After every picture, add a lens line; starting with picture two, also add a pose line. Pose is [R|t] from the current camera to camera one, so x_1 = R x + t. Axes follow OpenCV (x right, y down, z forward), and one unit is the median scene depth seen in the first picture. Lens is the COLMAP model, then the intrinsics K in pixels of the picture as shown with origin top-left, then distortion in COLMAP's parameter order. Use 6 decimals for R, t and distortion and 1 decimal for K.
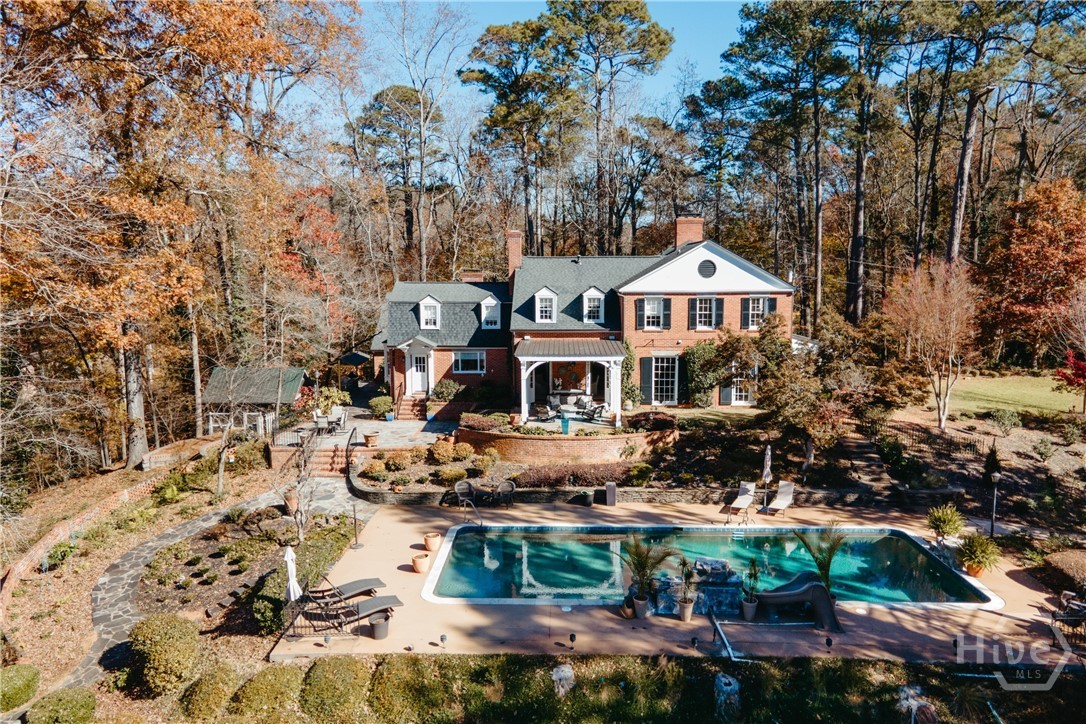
lens RADIAL K [[766.6, 0, 549.5], [0, 766.6, 360.5], [0, 0, 1]] dist [0.012895, 0.002240]
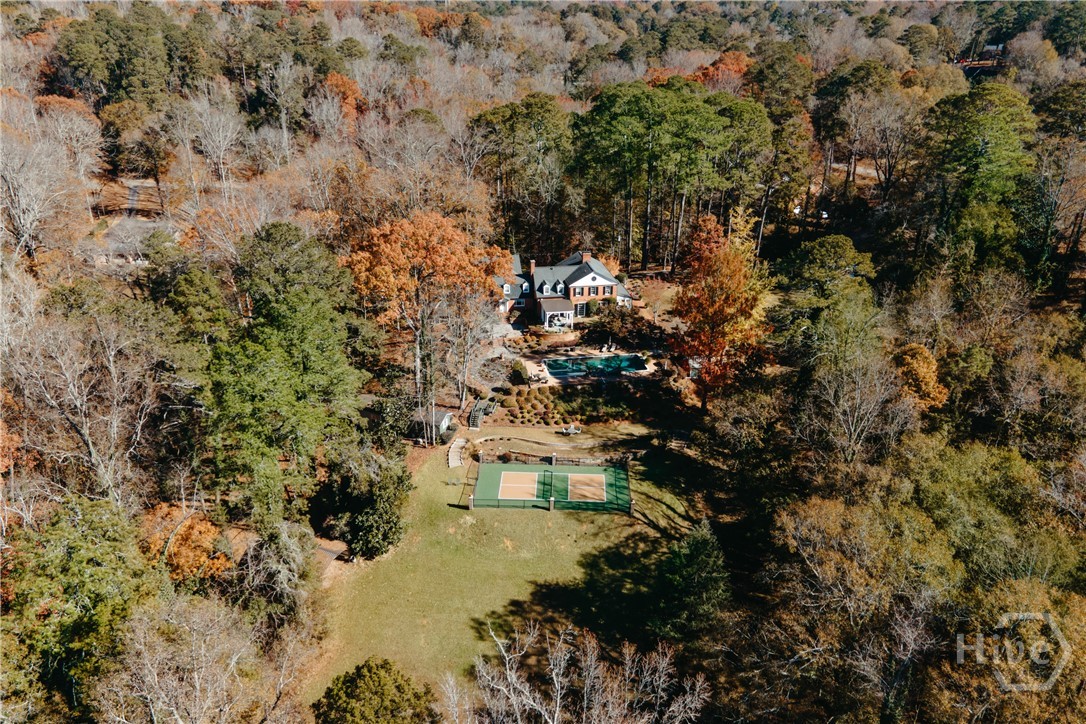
lens RADIAL K [[766.6, 0, 542.1], [0, 766.6, 362.6], [0, 0, 1]] dist [0.012895, 0.002240]
pose [[0.982676, -0.066939, 0.172820, -0.638912], [0.009676, 0.949753, 0.312852, -0.834926], [-0.185078, -0.305760, 0.933947, -2.272155]]
